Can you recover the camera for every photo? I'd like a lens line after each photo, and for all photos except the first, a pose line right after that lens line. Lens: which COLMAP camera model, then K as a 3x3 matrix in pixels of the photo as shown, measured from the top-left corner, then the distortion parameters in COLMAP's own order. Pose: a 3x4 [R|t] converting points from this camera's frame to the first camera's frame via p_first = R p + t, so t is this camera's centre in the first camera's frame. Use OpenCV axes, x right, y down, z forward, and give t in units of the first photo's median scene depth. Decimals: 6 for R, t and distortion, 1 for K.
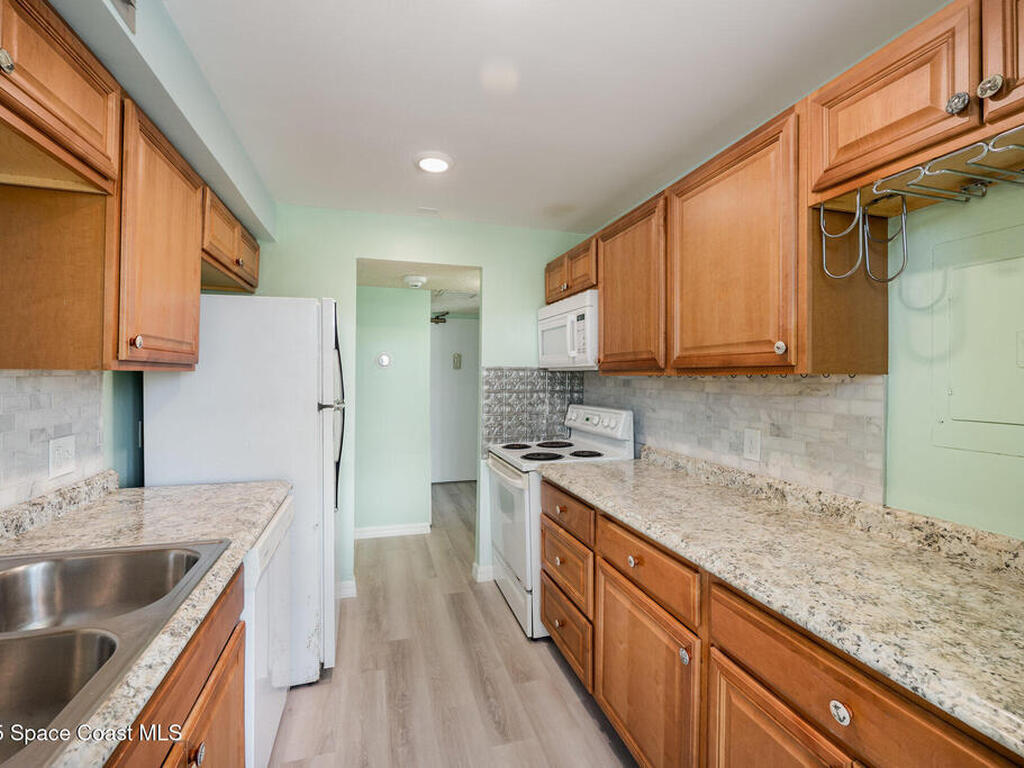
lens RADIAL K [[465.9, 0, 511.8], [0, 465.9, 380.2], [0, 0, 1]] dist [0.000813, -0.000901]
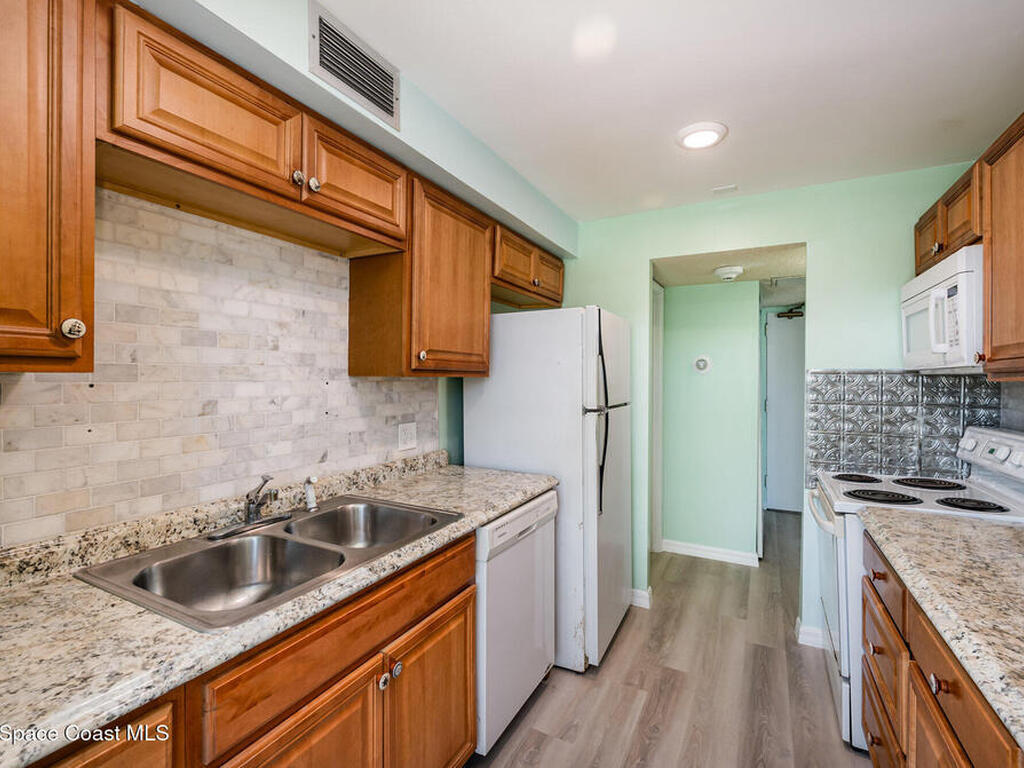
lens RADIAL K [[479.6, 0, 507.2], [0, 479.6, 386.2], [0, 0, 1]] dist [-0.001230, 0.000125]
pose [[0.710863, 0.008921, -0.703274, 0.177825], [-0.008958, 0.999953, 0.003629, -0.000144], [0.703273, 0.003720, 0.710910, 0.093651]]
